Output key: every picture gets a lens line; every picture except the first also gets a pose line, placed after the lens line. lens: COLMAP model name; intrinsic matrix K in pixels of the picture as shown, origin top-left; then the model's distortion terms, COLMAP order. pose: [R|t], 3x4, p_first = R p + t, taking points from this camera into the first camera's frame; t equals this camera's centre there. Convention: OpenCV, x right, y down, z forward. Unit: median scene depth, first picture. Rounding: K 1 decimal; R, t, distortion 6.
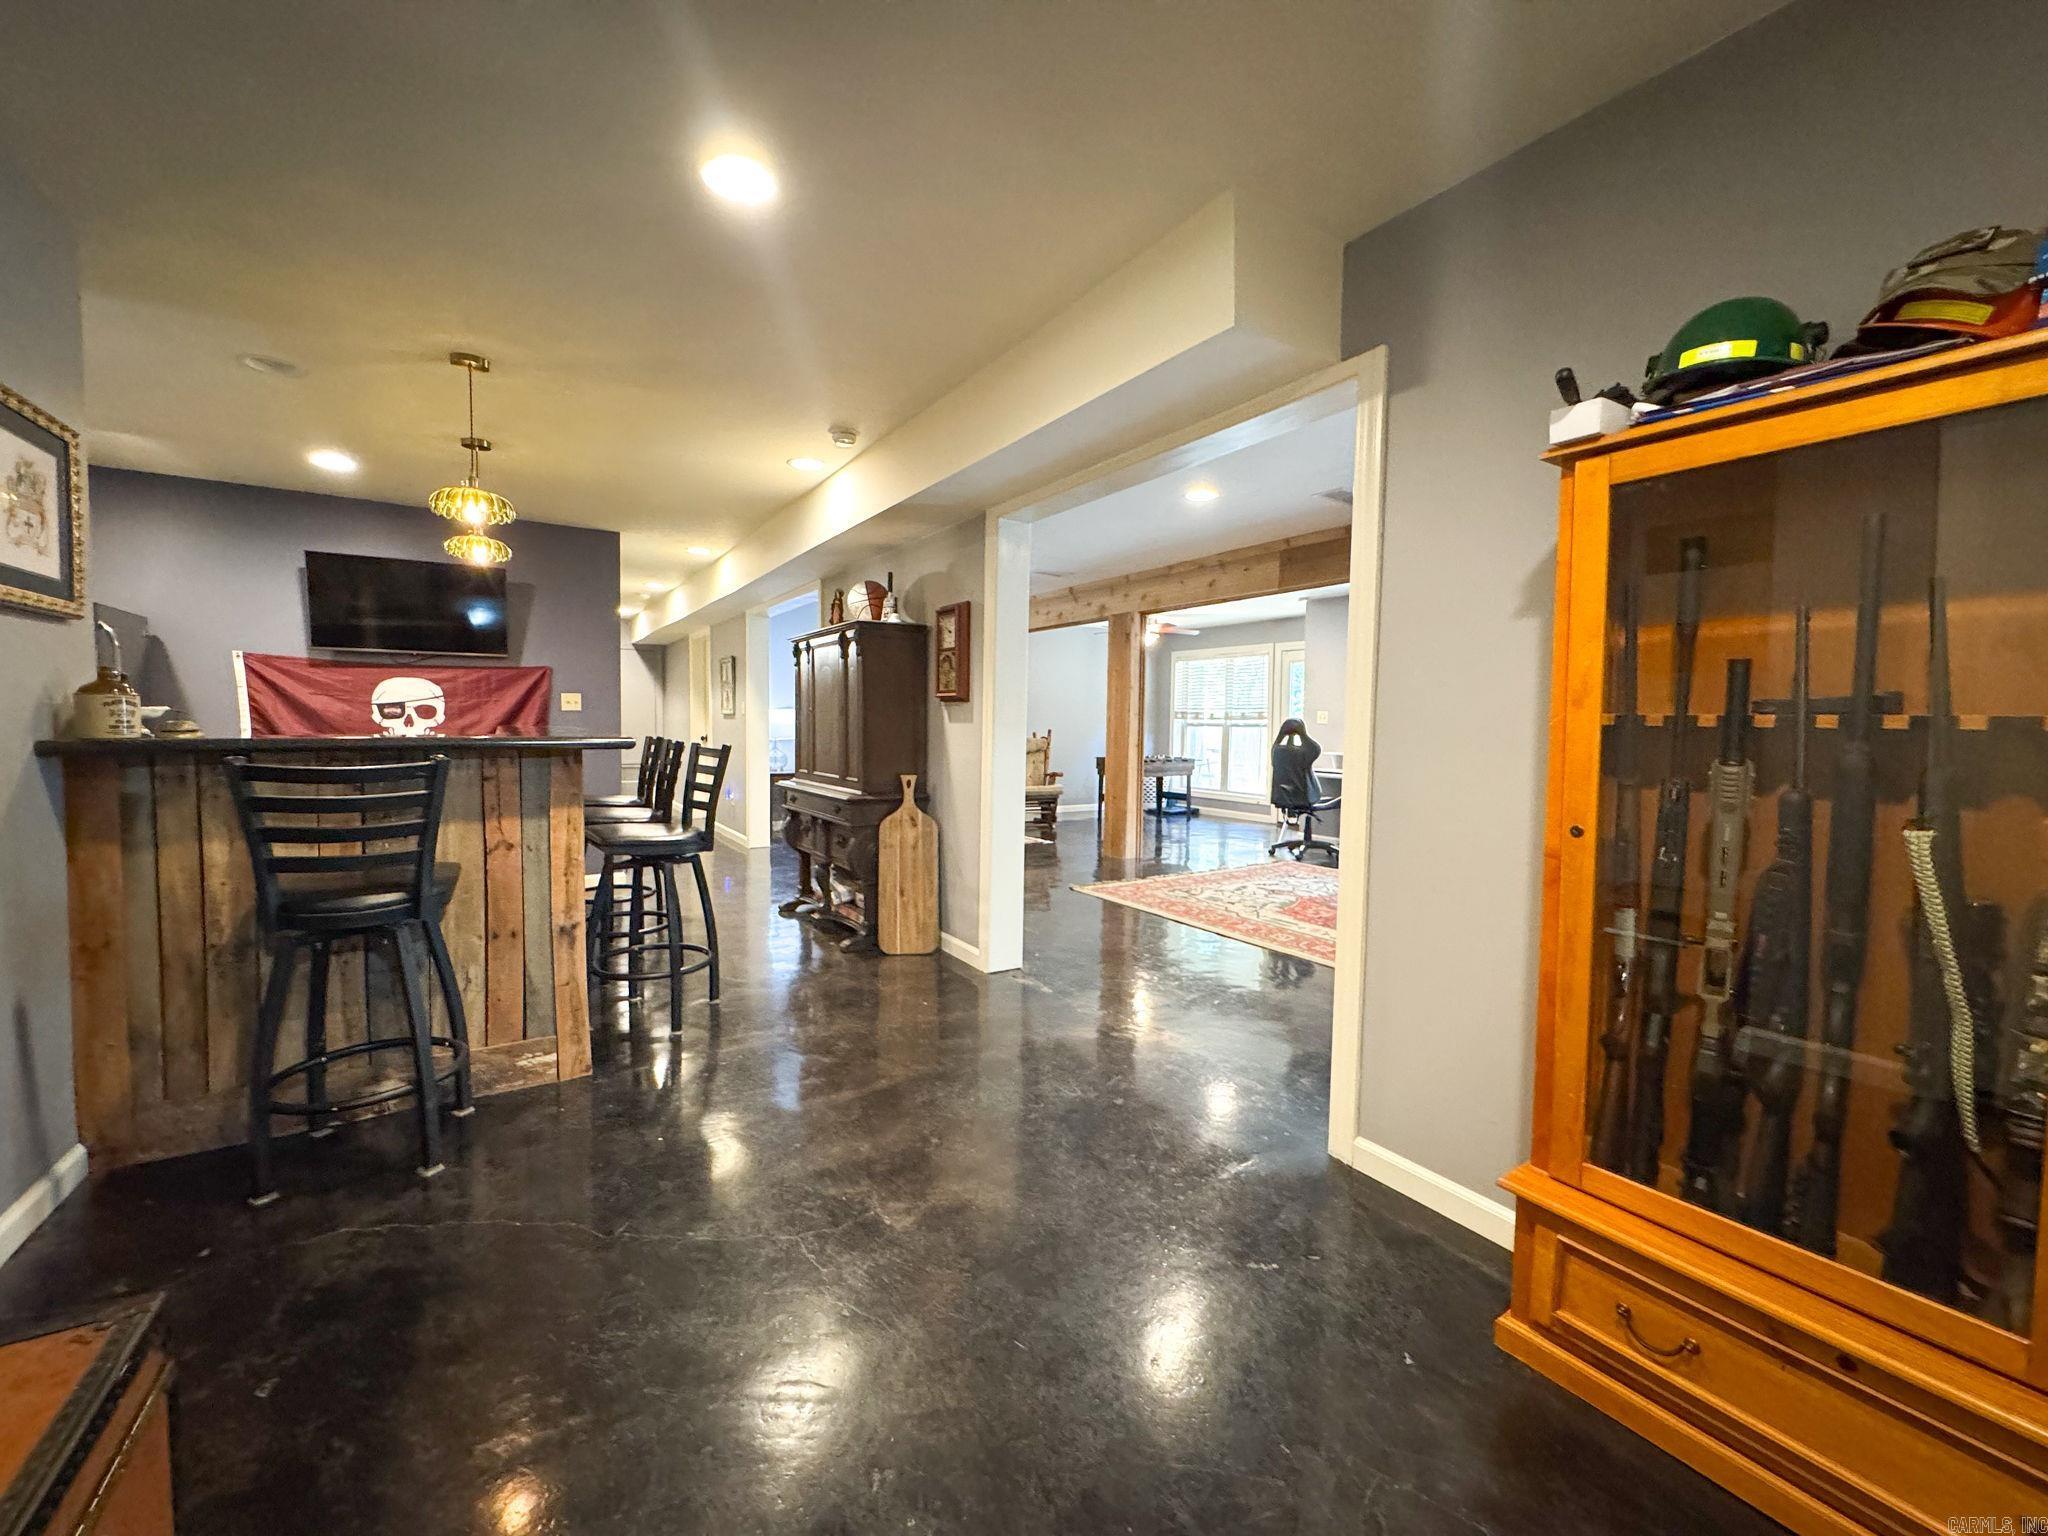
lens RADIAL K [[819.3, 0, 1028.1], [0, 819.3, 764.0], [0, 0, 1]] dist [-0.002984, 0.000546]
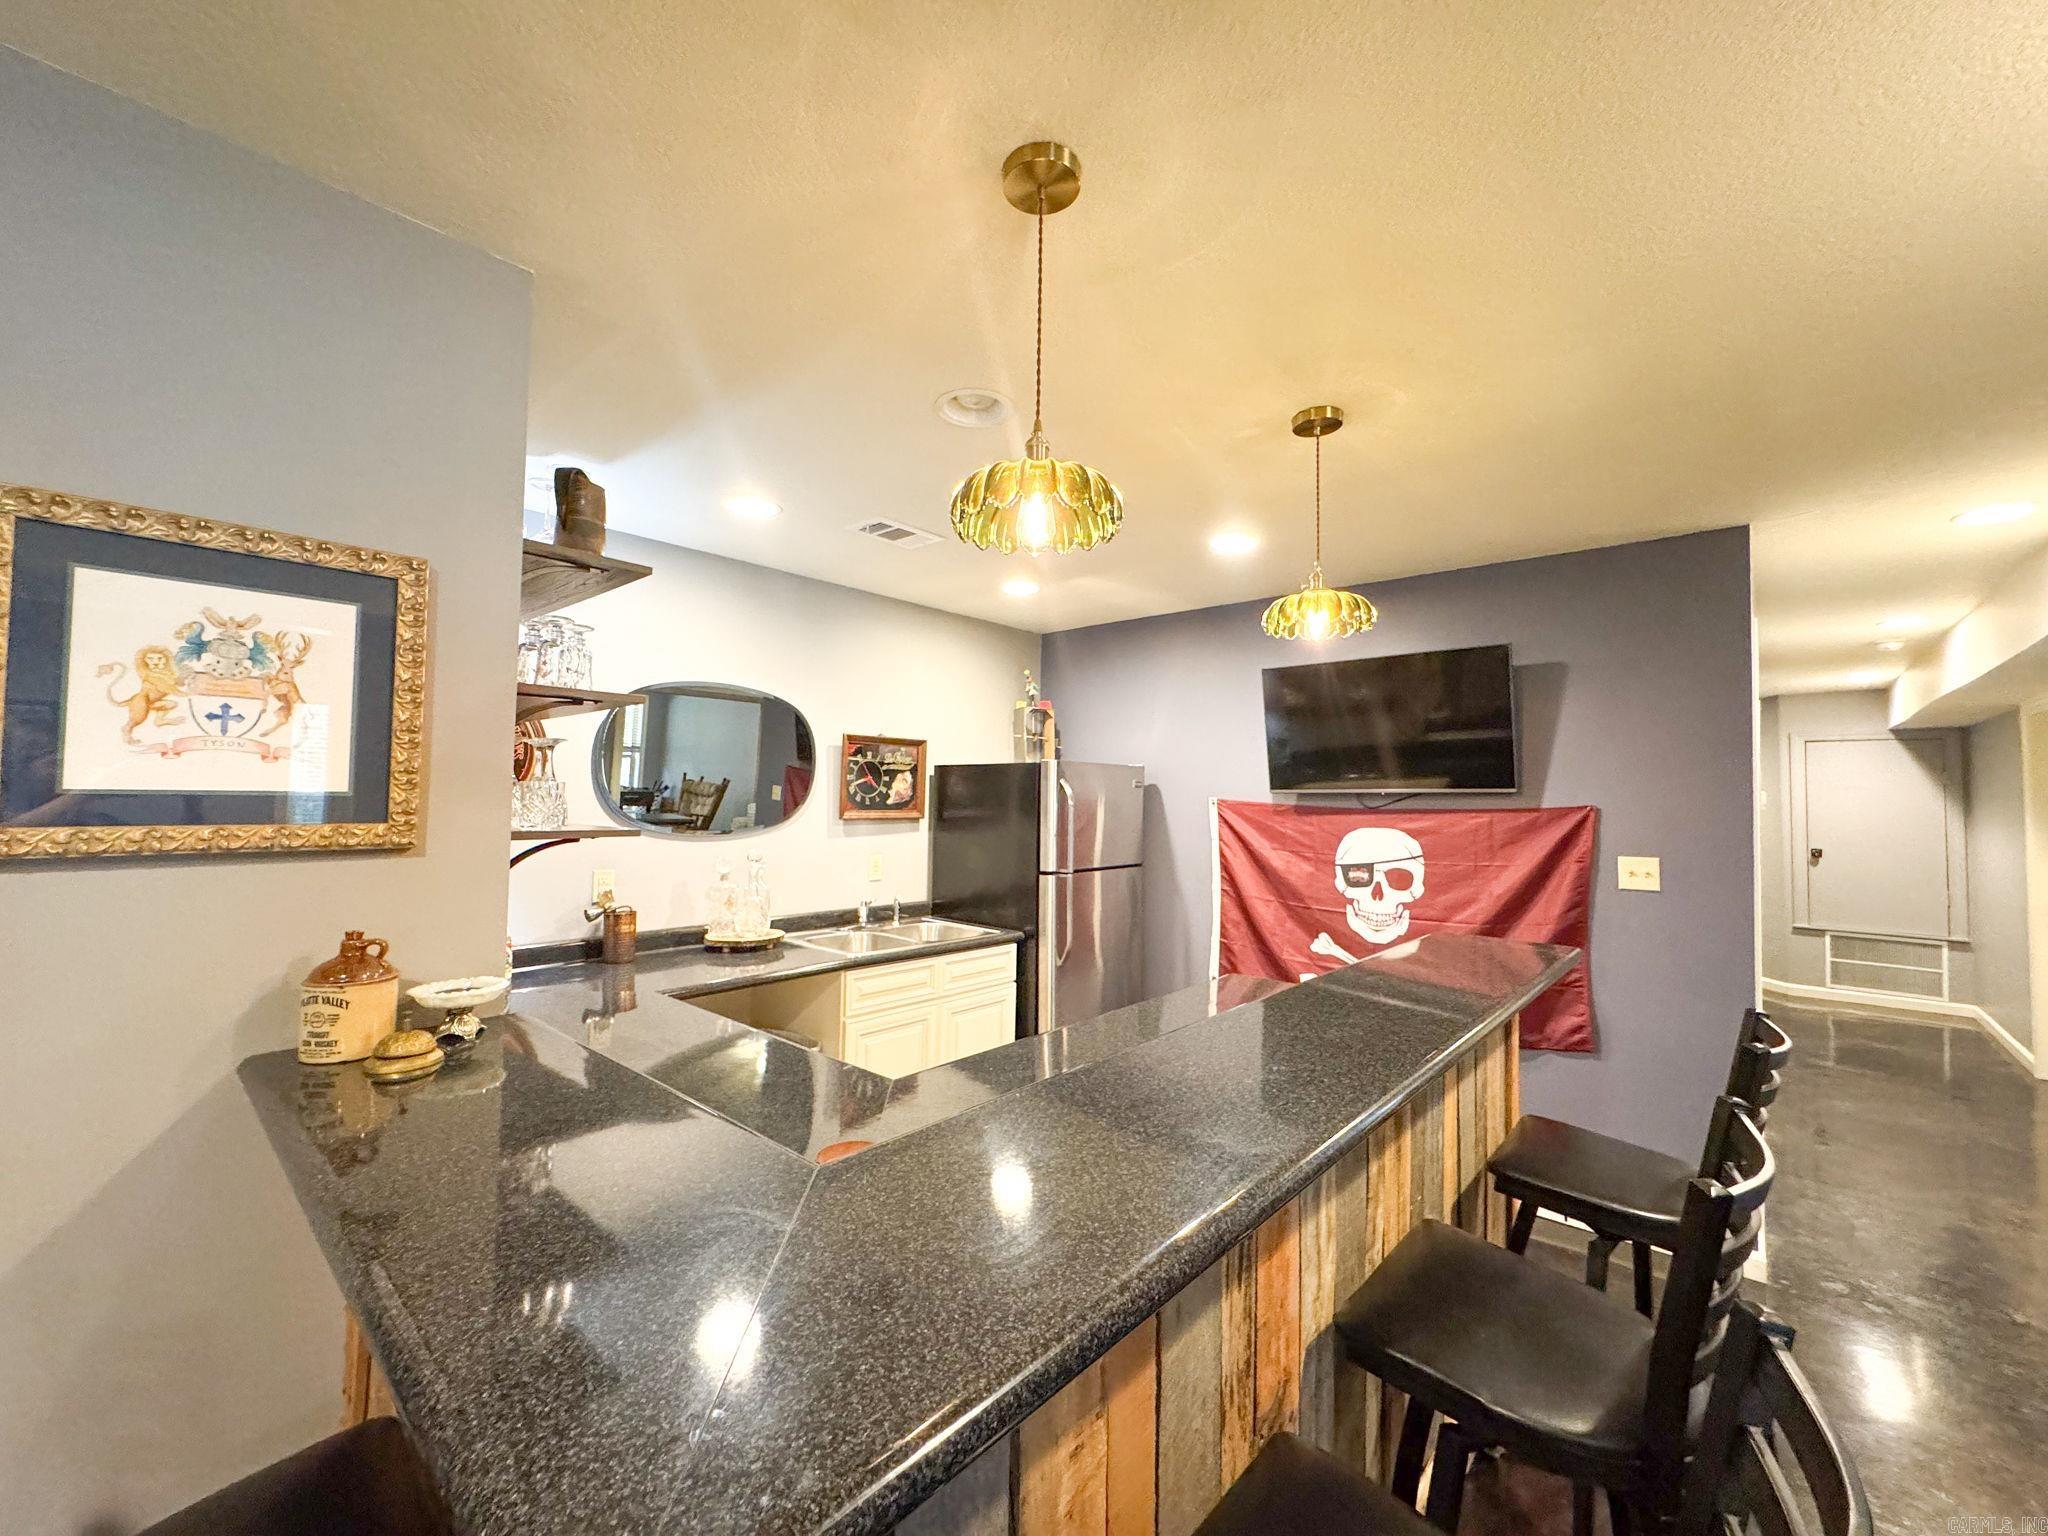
lens RADIAL K [[819.3, 0, 1035.0], [0, 819.3, 767.9], [0, 0, 1]] dist [-0.002984, 0.000546]
pose [[0.260778, -0.045836, -0.964310, -0.169769], [-0.059124, 0.996239, -0.063342, -0.095165], [0.963587, 0.073532, 0.257087, 0.542911]]
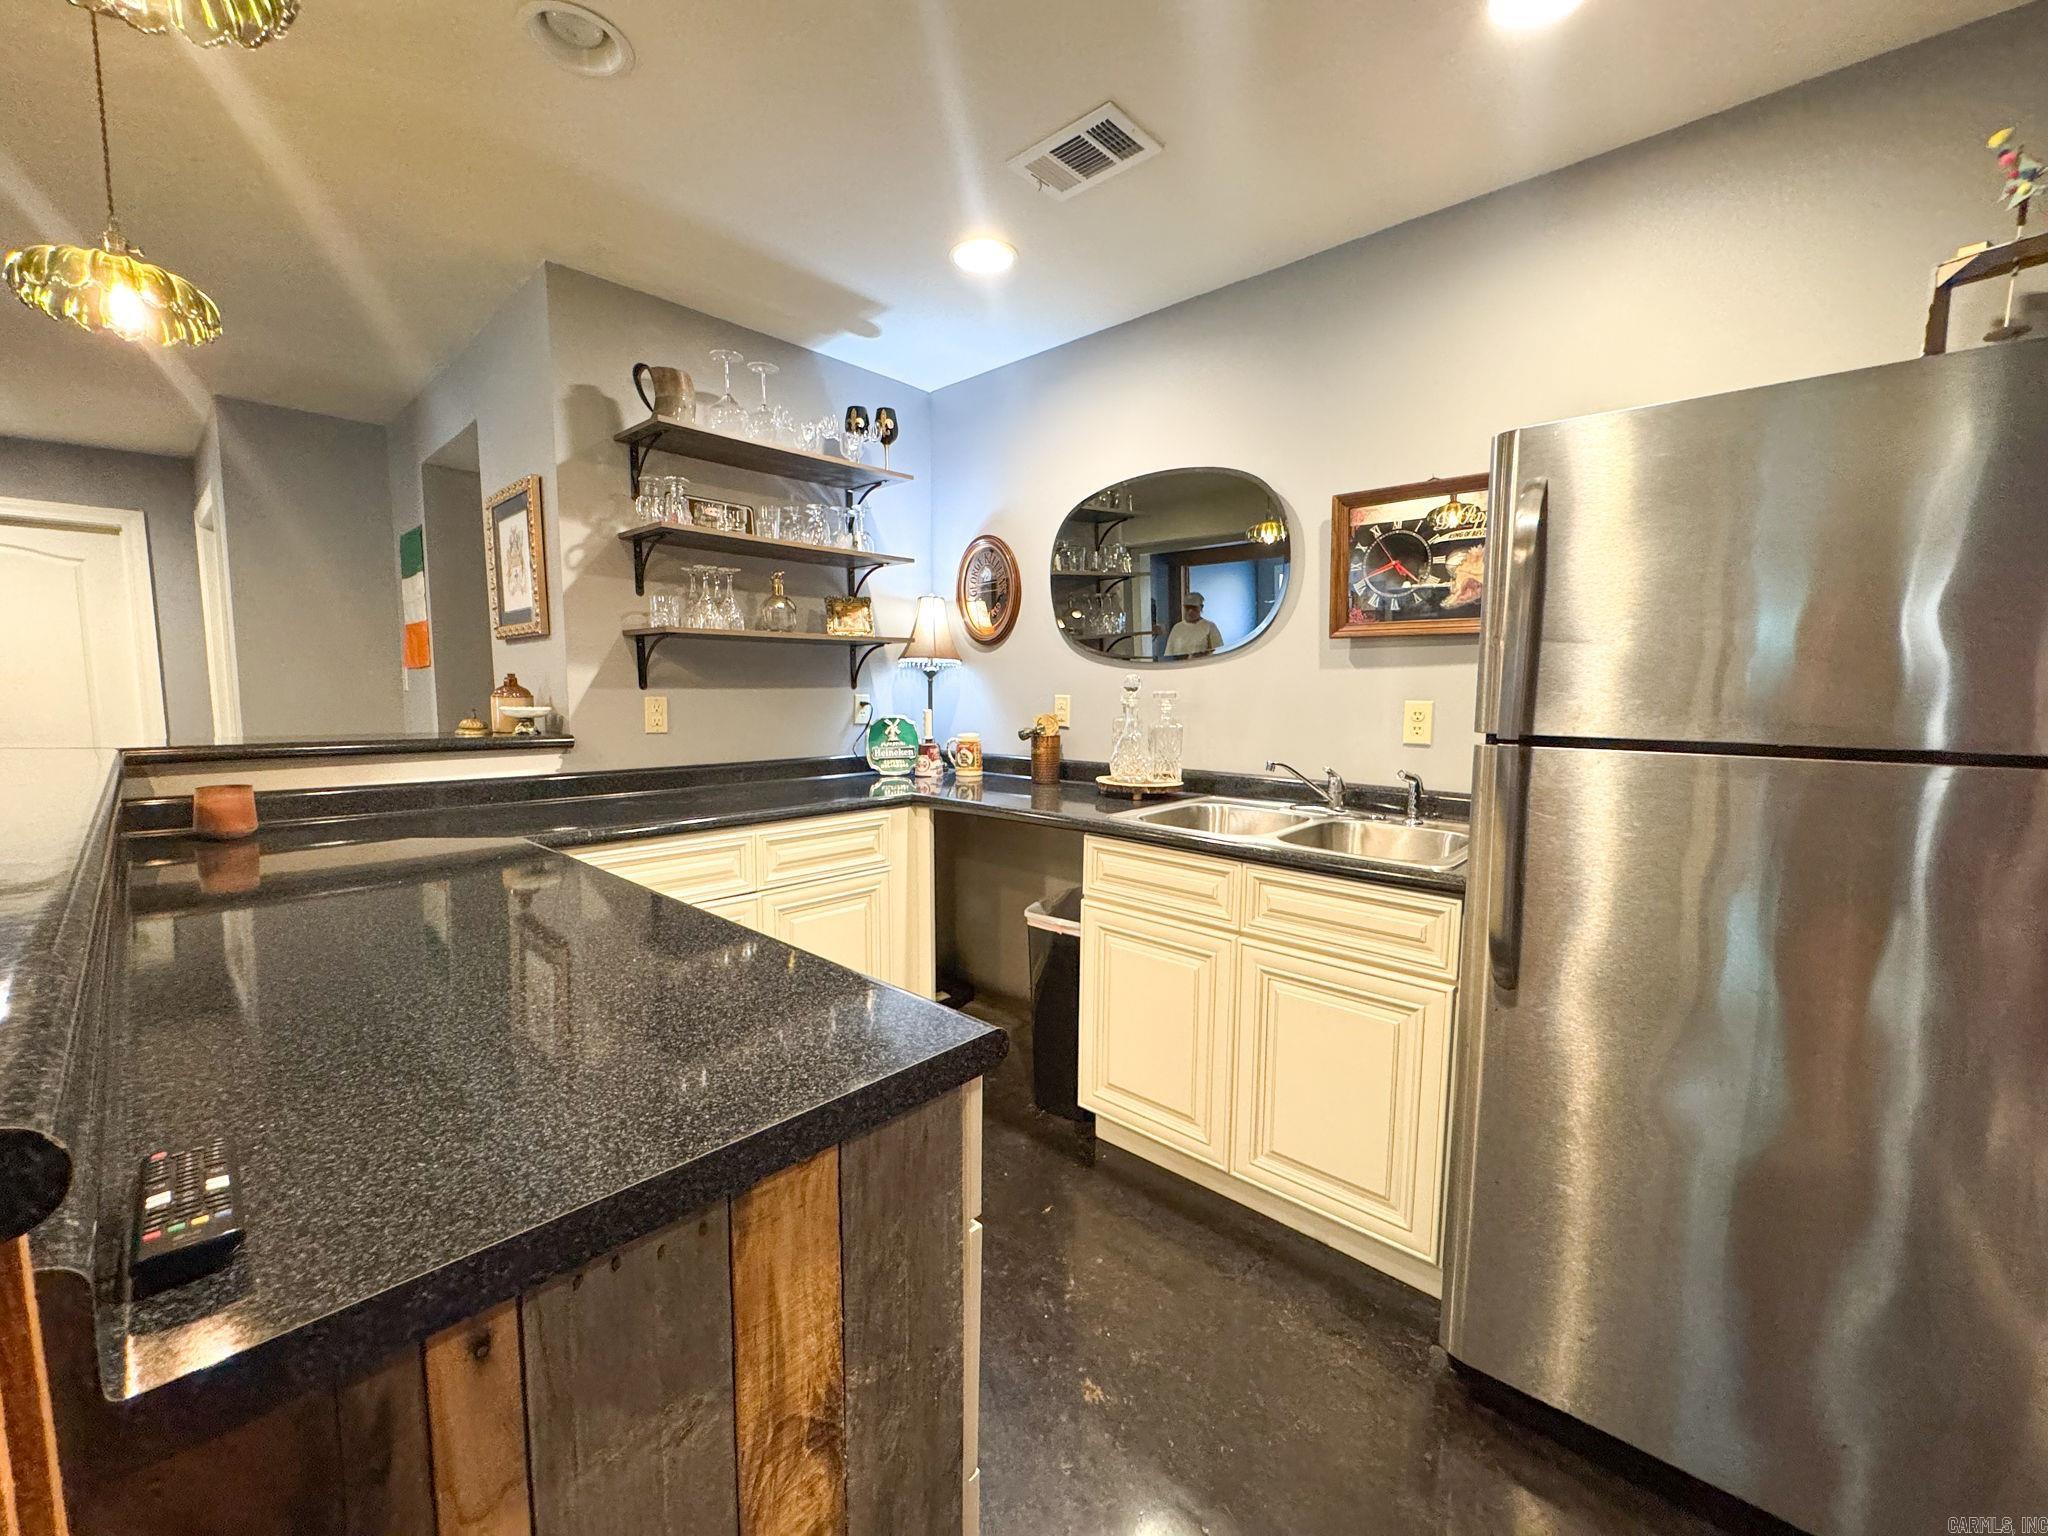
lens RADIAL K [[819.3, 0, 1031.2], [0, 819.3, 772.2], [0, 0, 1]] dist [-0.002984, 0.000546]
pose [[-0.965155, 0.004372, -0.261644, -0.488330], [-0.034474, 0.989021, 0.143695, -0.079123], [0.259399, 0.147708, -0.954408, 0.831361]]
